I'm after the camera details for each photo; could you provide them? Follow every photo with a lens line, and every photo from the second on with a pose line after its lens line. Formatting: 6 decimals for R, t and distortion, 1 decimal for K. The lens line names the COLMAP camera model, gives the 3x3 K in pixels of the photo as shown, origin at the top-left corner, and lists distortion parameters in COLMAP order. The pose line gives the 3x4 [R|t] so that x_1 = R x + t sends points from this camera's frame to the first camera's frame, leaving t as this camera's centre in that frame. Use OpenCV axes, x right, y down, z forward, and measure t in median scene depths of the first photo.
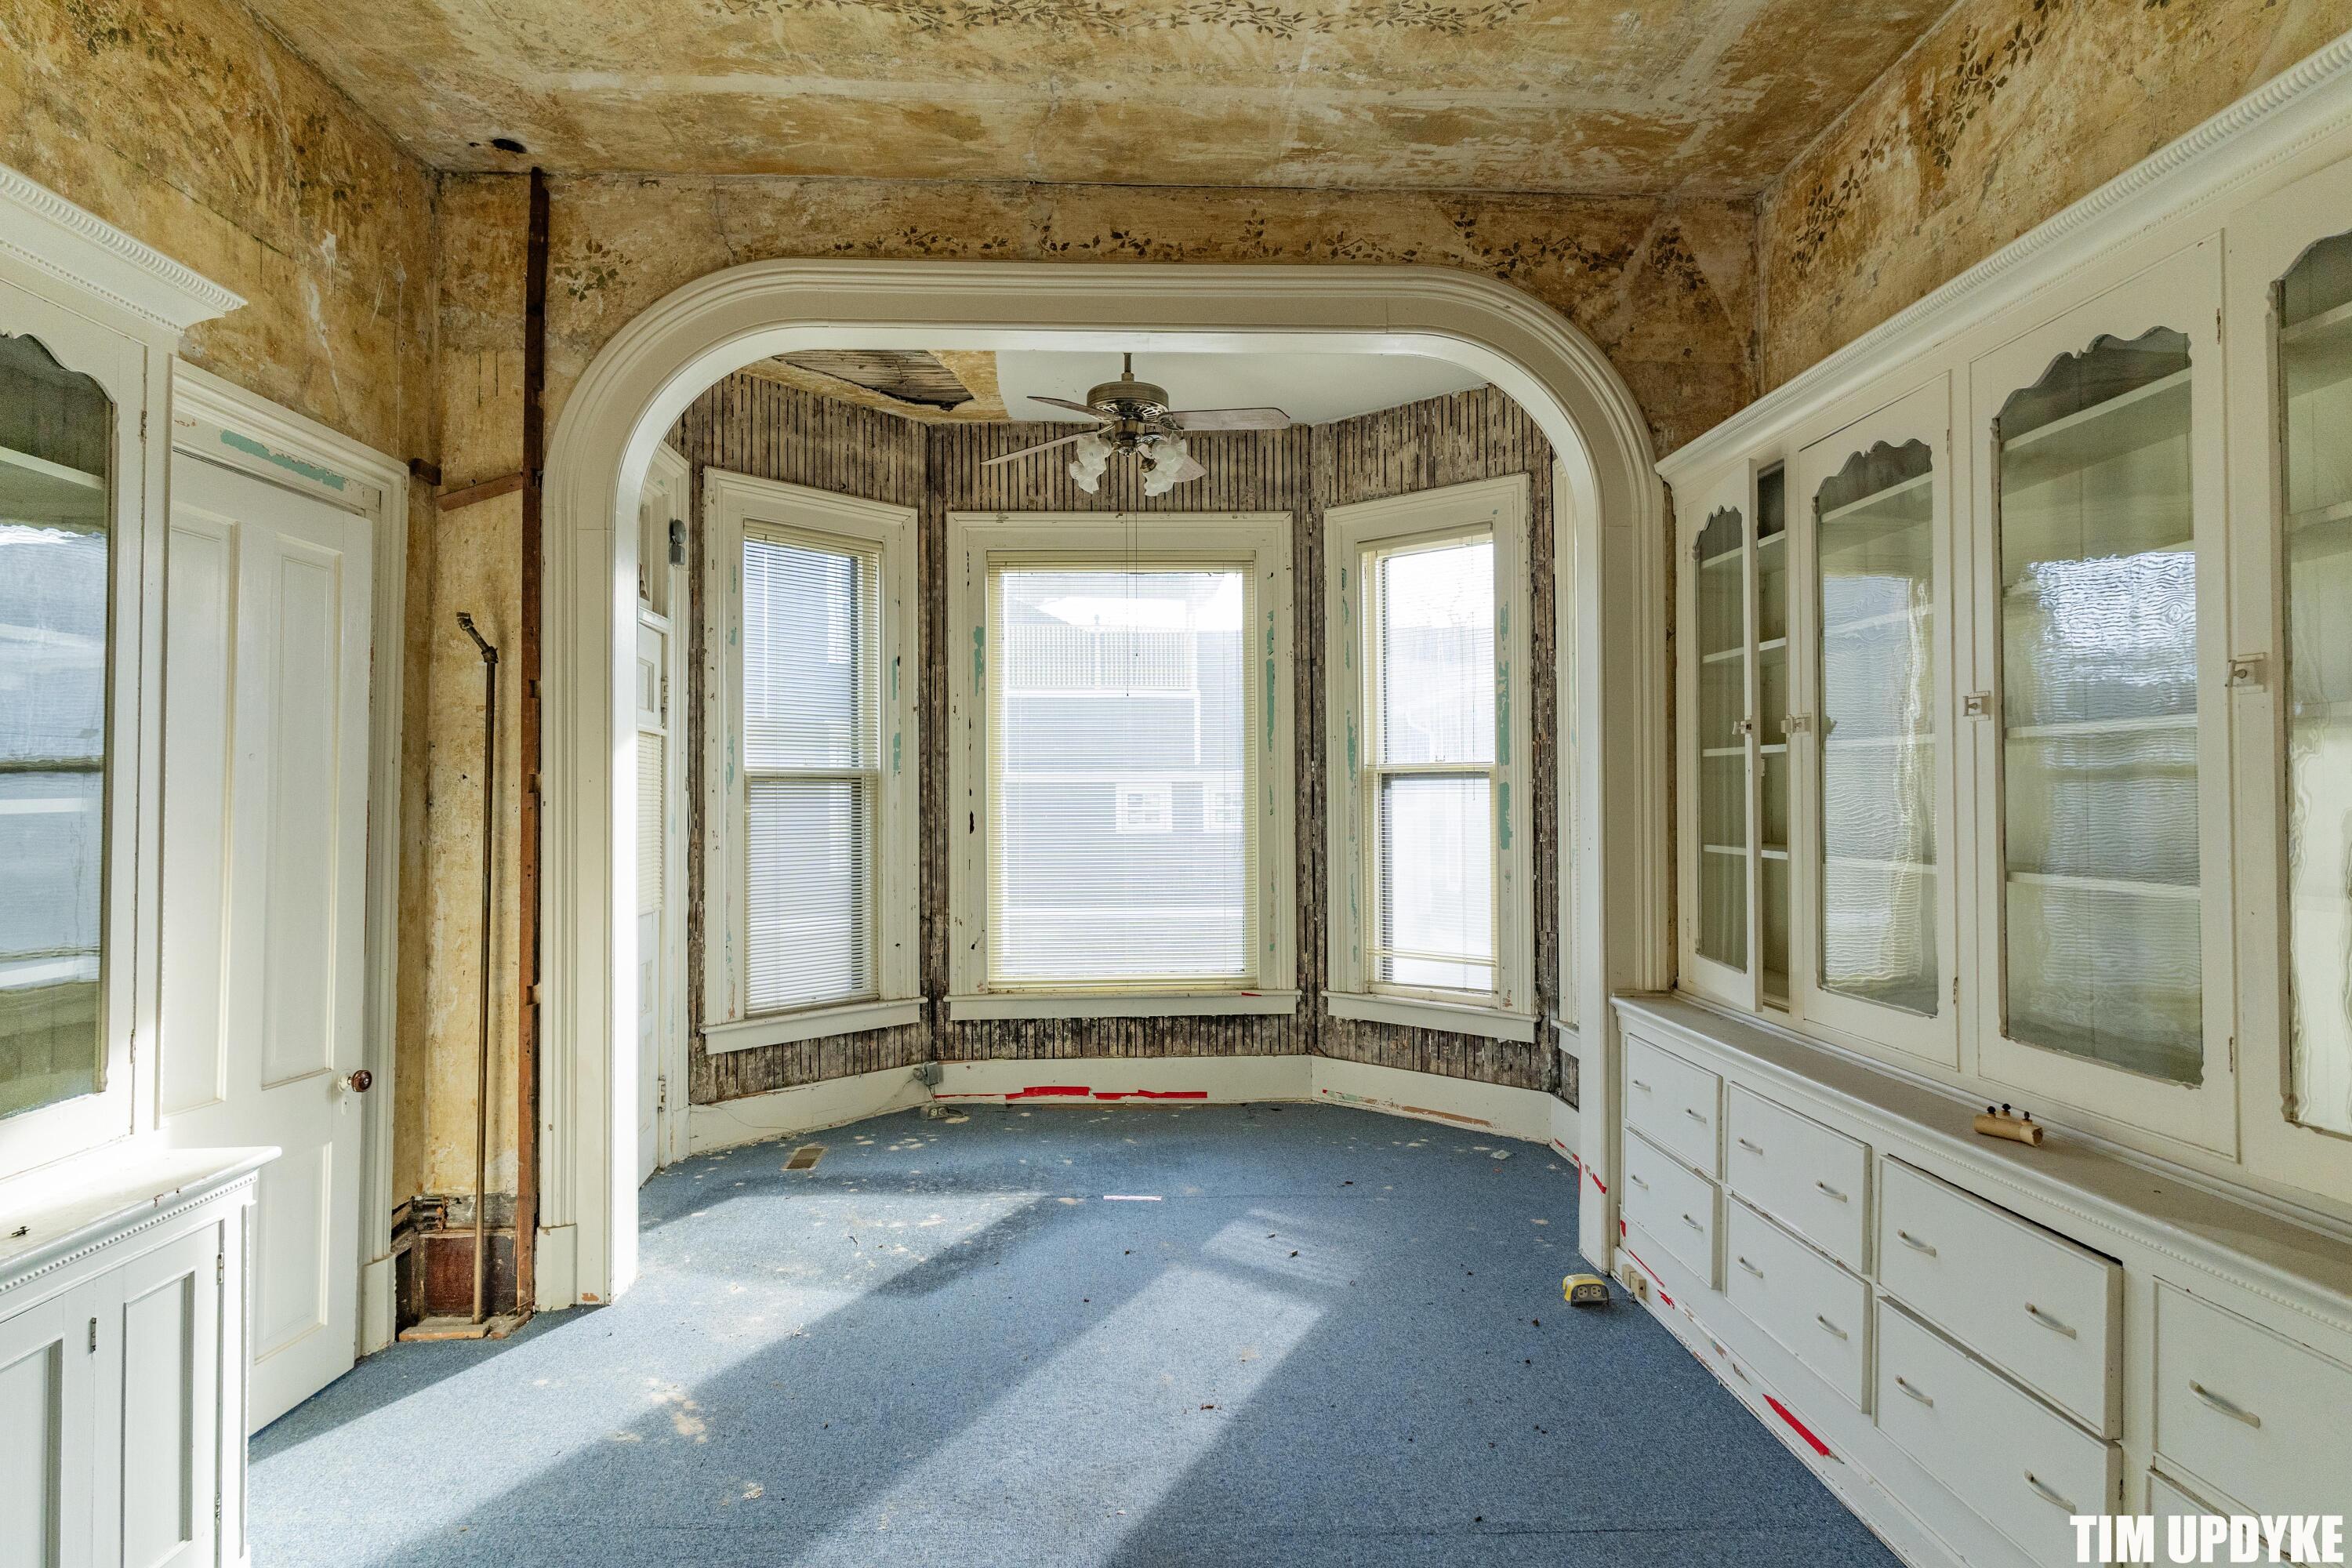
lens RADIAL K [[1283.1, 0, 1179.9], [0, 1283.1, 786.6], [0, 0, 1]] dist [-0.005428, 0.003447]
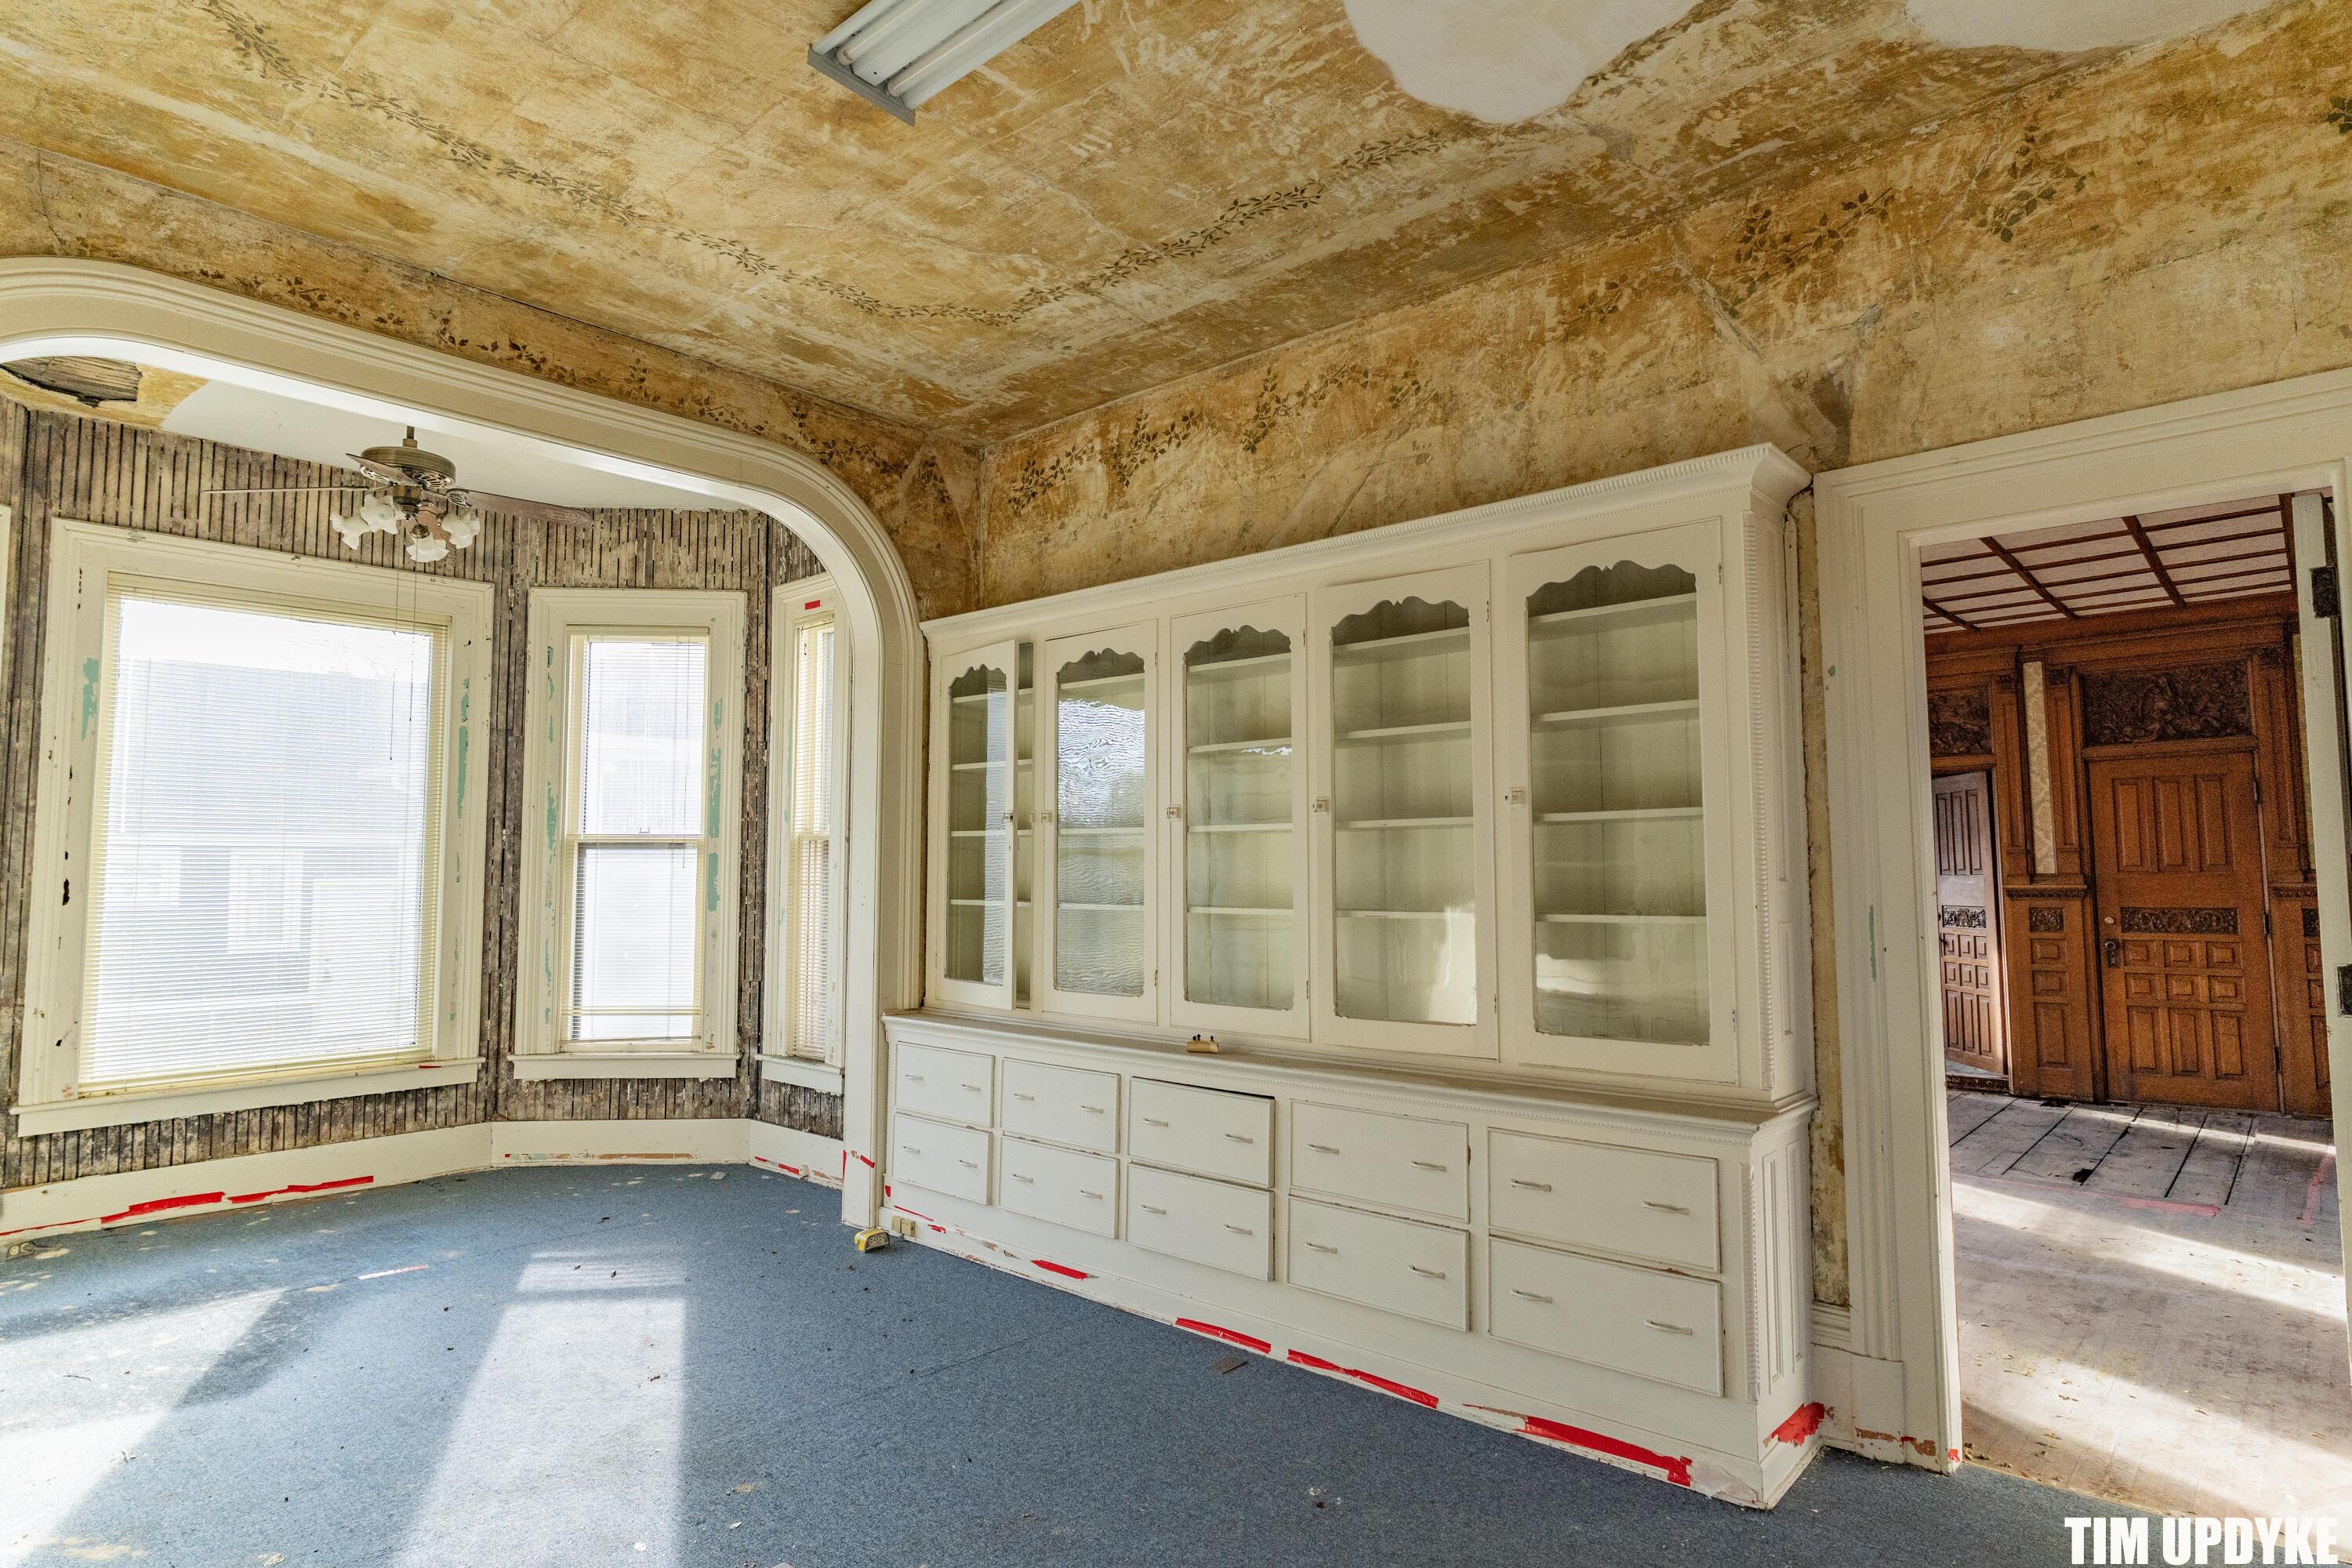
lens RADIAL K [[1283.1, 0, 1174.4], [0, 1283.1, 786.1], [0, 0, 1]] dist [-0.005428, 0.003447]
pose [[0.697700, 0.051462, 0.714539, -0.409224], [-0.010231, 0.998031, -0.061889, 0.005776], [-0.716317, 0.035870, 0.696853, -0.147663]]
